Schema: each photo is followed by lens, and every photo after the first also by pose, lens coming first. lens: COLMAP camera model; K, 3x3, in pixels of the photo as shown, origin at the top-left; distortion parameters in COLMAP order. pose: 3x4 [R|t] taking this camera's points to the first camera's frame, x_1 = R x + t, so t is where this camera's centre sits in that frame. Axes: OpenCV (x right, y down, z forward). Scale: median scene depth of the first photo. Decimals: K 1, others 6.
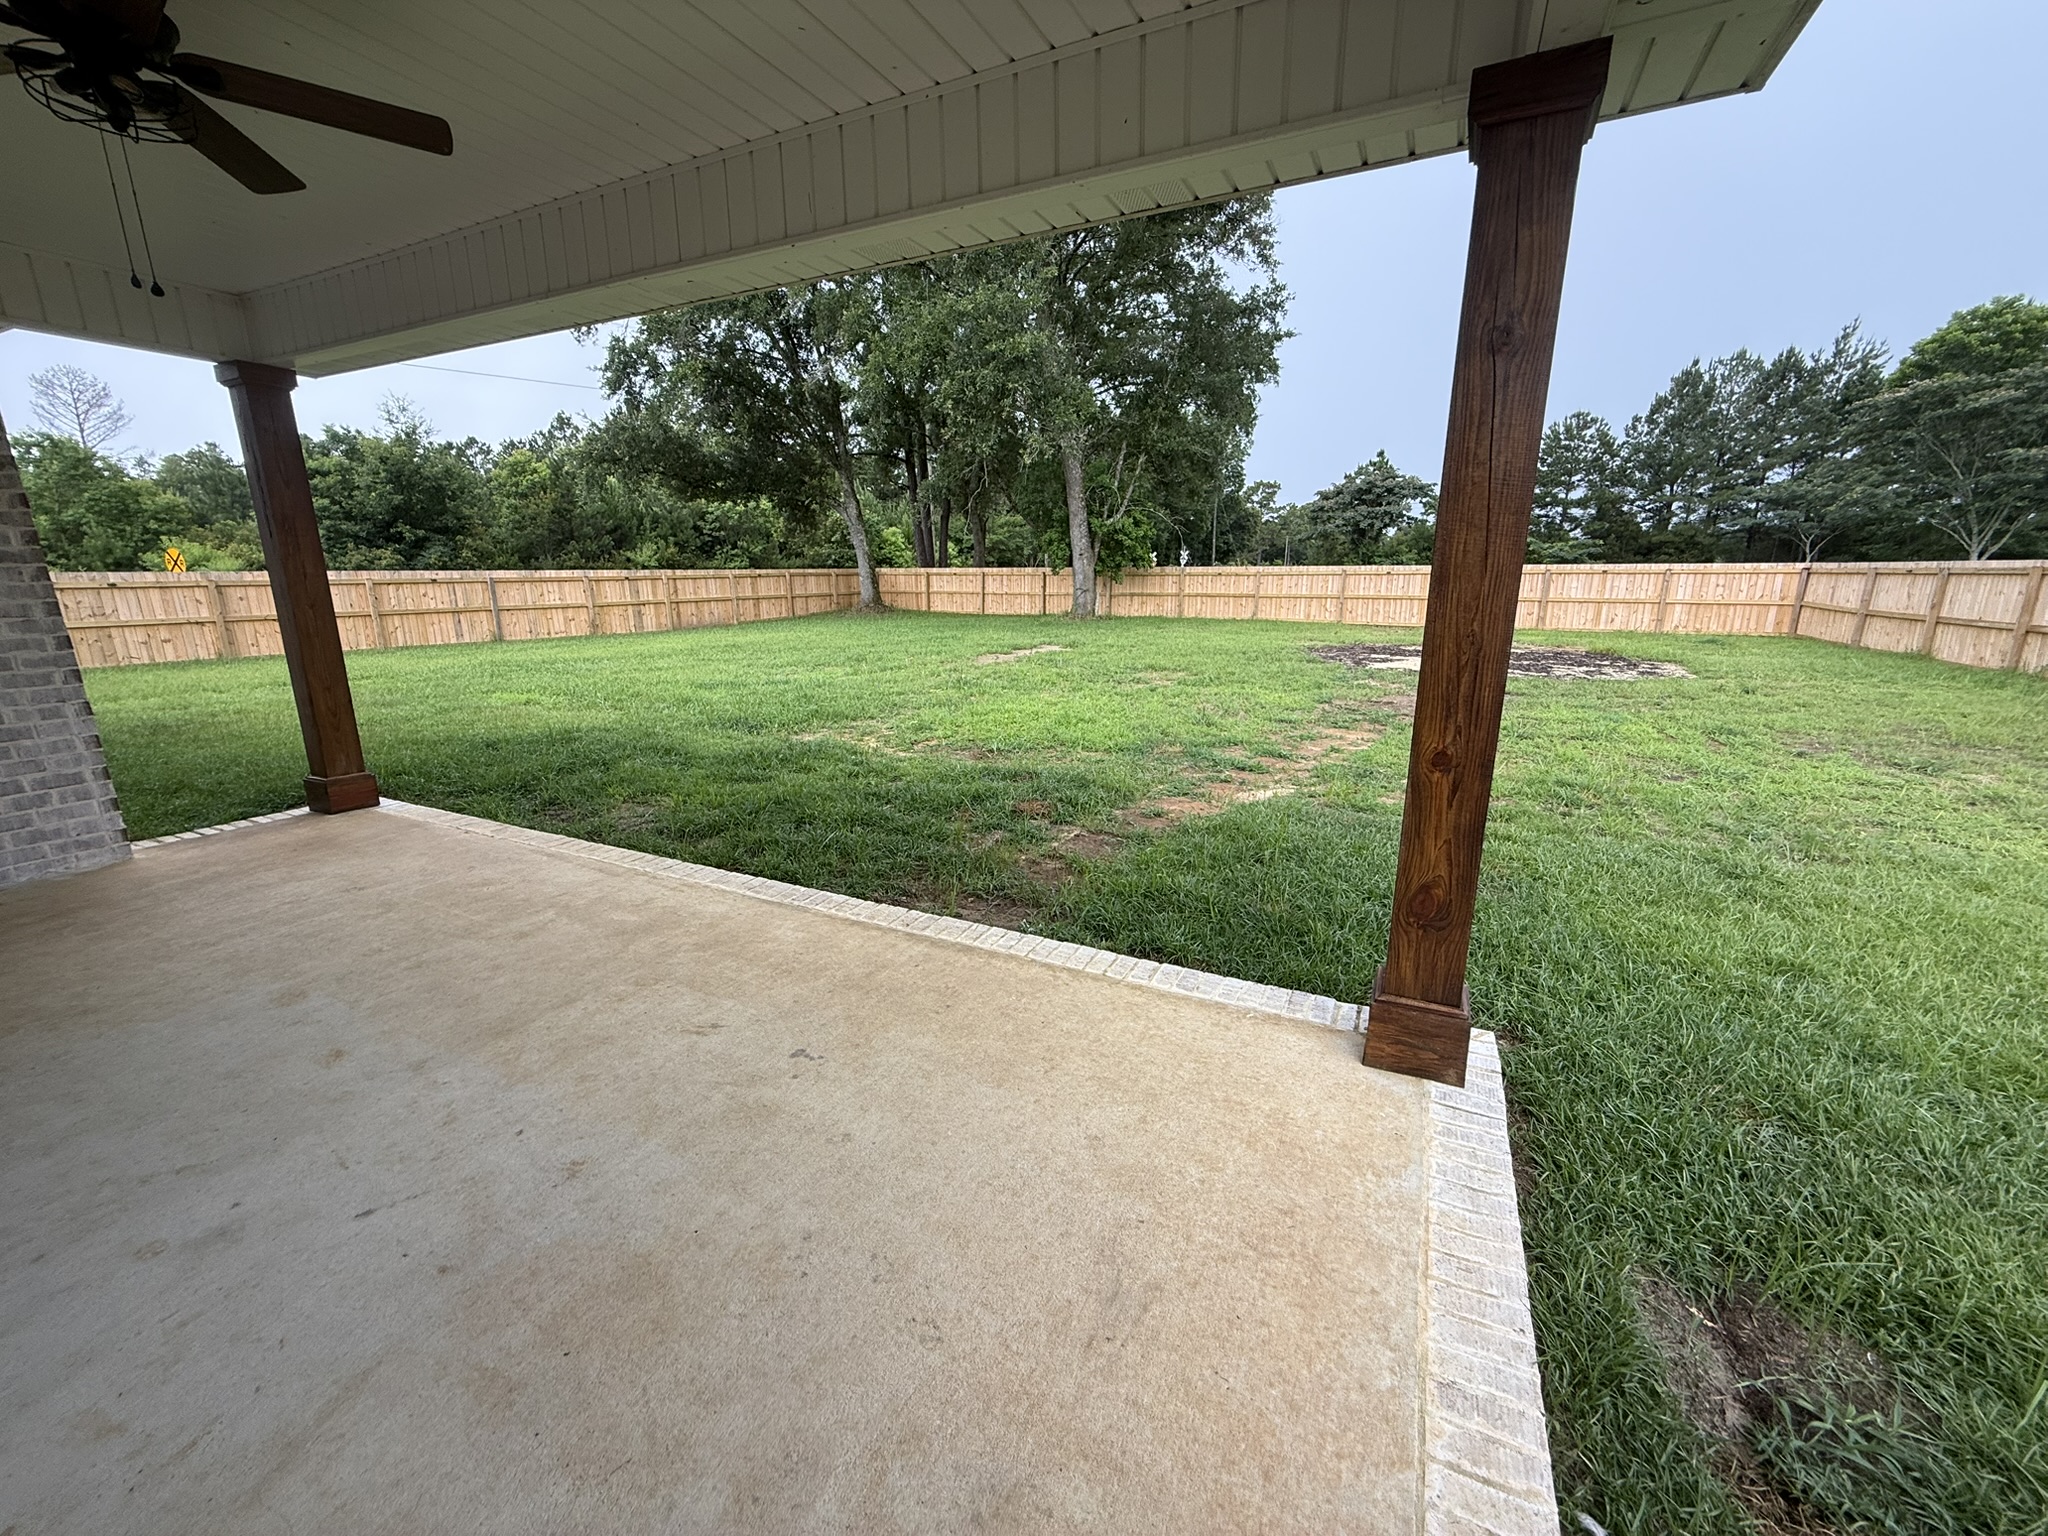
lens RADIAL K [[824.5, 0, 1024.0], [0, 824.5, 768.0], [0, 0, 1]] dist [0.002000, -0.000035]
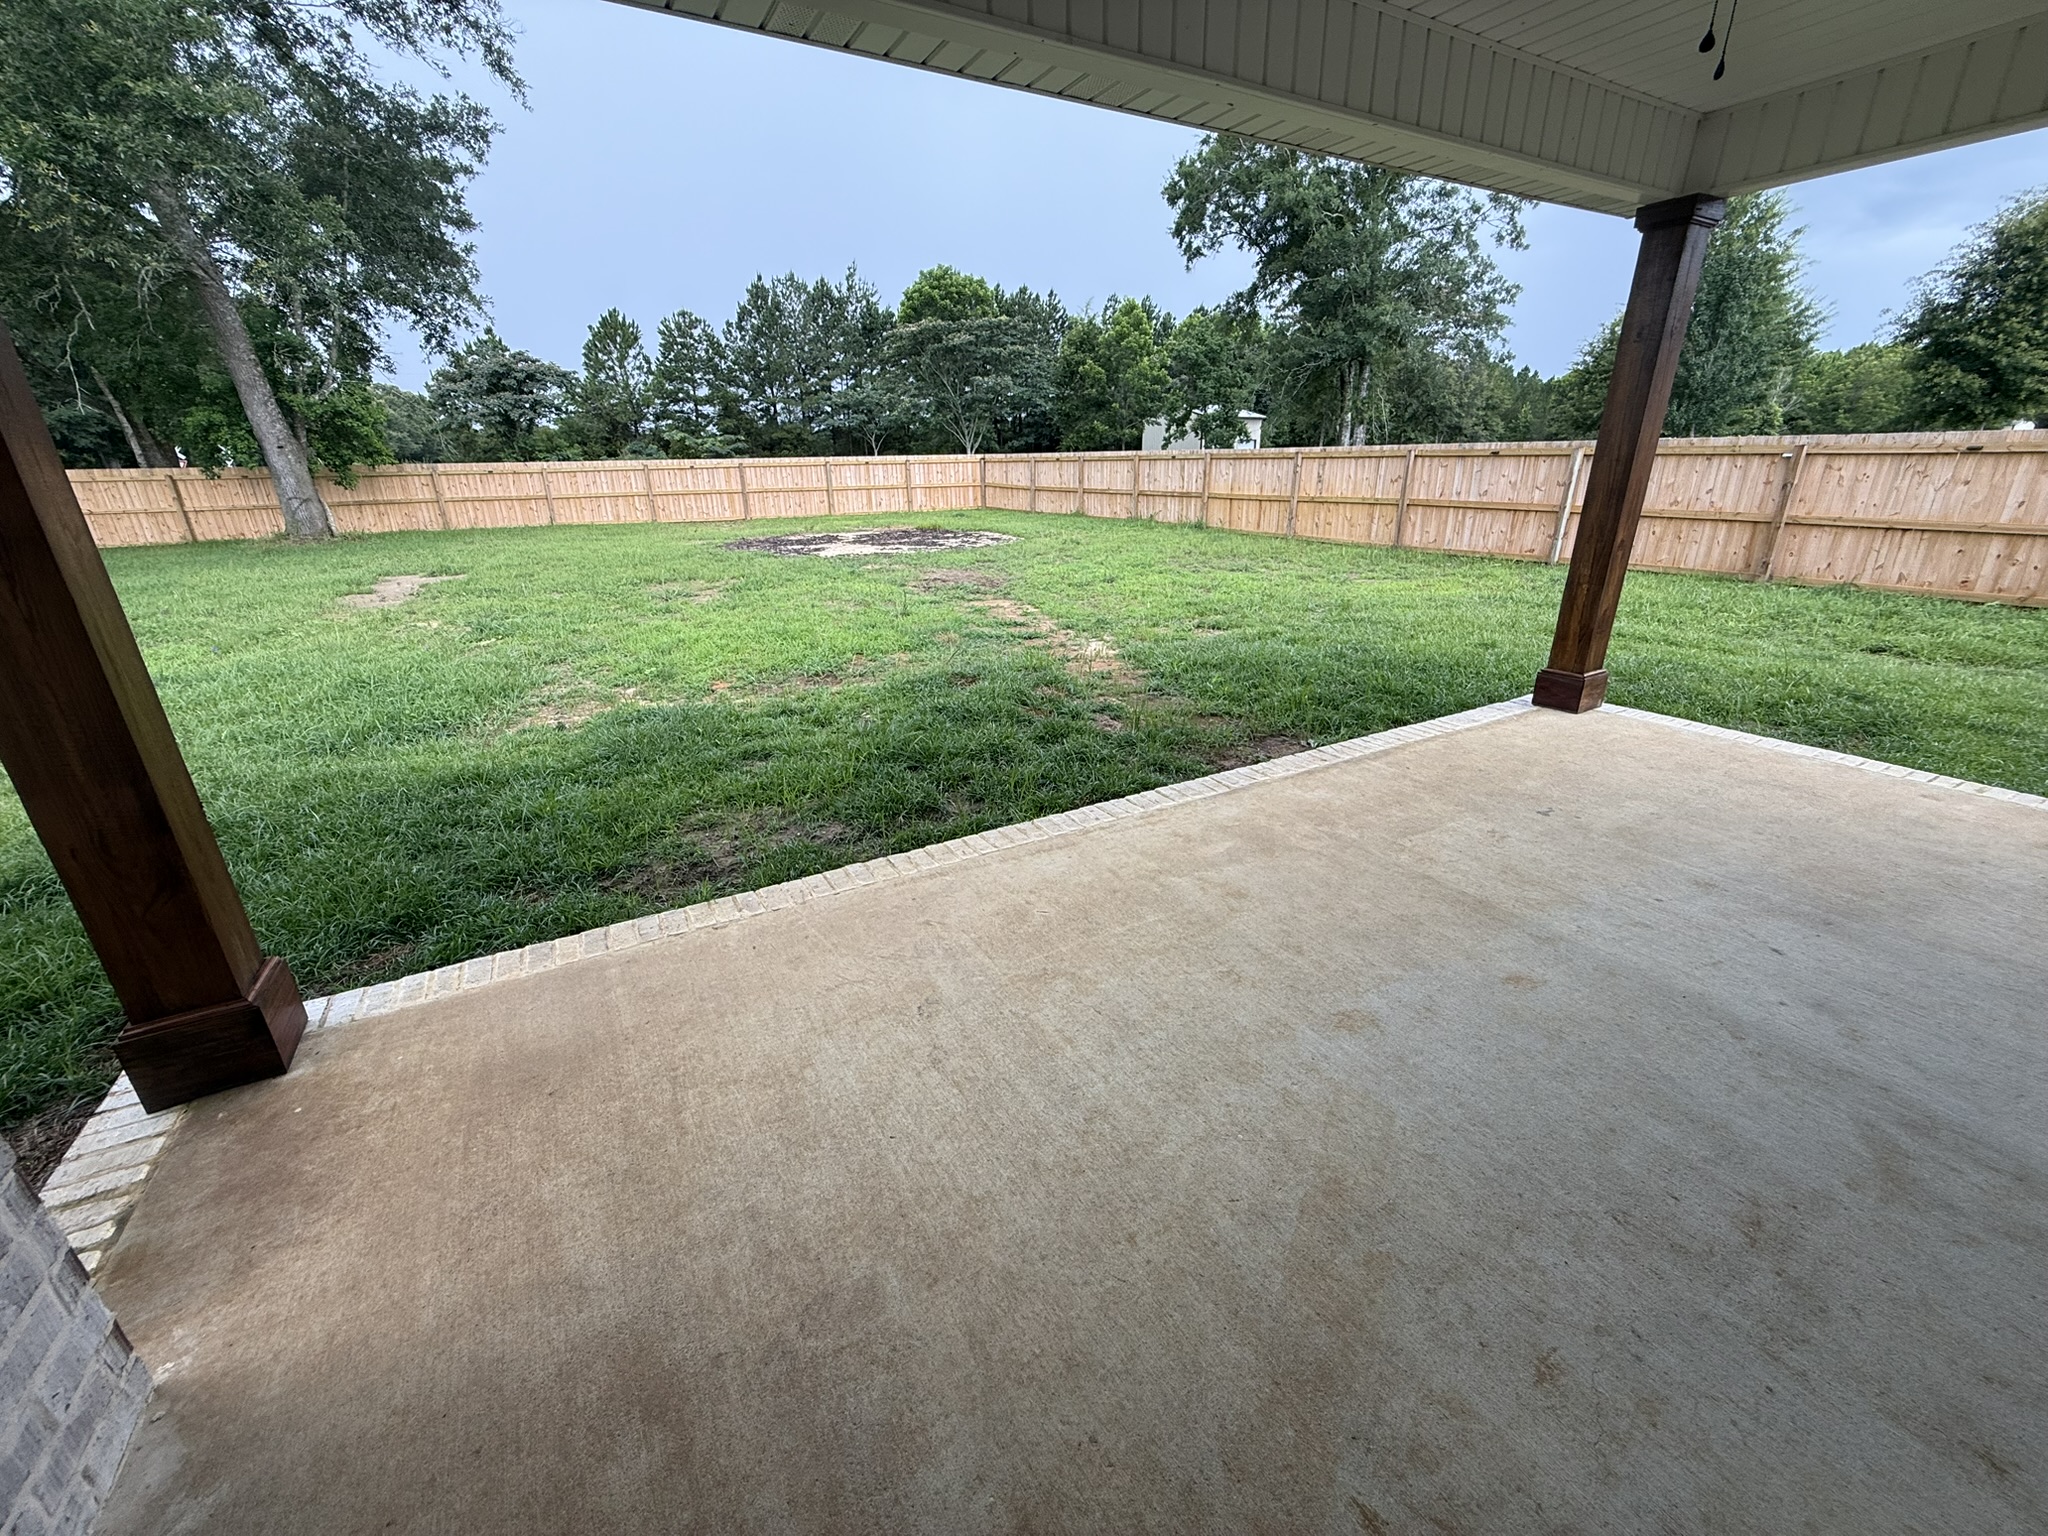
lens RADIAL K [[824.5, 0, 1024.0], [0, 824.5, 768.0], [0, 0, 1]] dist [0.002000, -0.000035]
pose [[0.555635, -0.299695, 0.775534, -0.299733], [0.209331, 0.953153, 0.218357, -0.034305], [-0.804643, 0.041017, 0.592340, 0.147135]]
